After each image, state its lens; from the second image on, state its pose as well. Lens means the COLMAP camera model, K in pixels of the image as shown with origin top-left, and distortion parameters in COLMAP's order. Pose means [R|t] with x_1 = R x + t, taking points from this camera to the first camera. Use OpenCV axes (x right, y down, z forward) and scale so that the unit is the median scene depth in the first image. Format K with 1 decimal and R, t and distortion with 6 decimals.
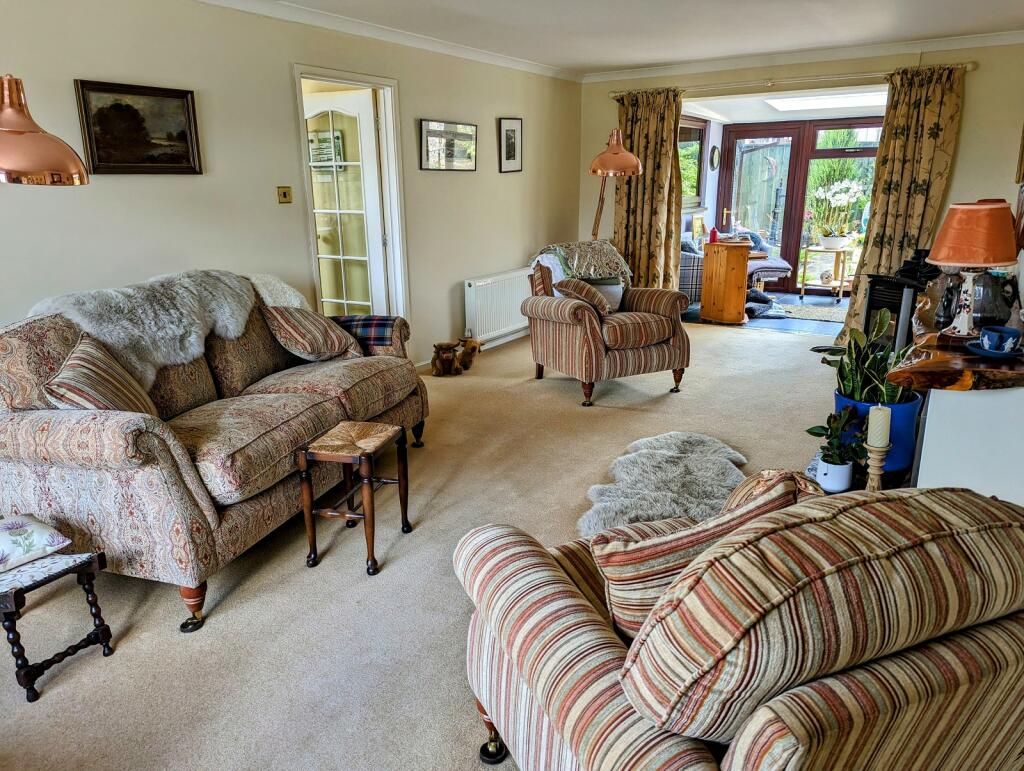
lens RADIAL K [[711.7, 0, 510.8], [0, 711.7, 403.7], [0, 0, 1]] dist [0.053569, -0.057784]
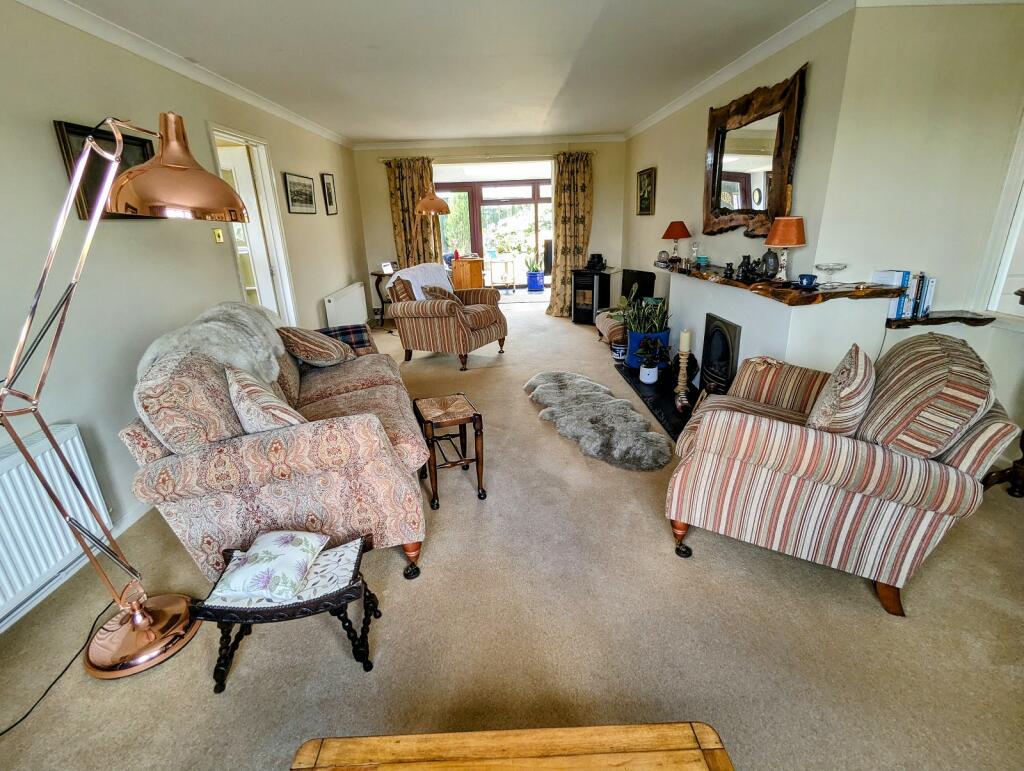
lens RADIAL K [[486.7, 0, 508.8], [0, 486.7, 389.7], [0, 0, 1]] dist [-0.002290, -0.001185]
pose [[0.831360, -0.202824, 0.517400, -0.290589], [0.188806, 0.978726, 0.080291, -0.017857], [-0.522678, 0.030937, 0.851968, 0.076597]]
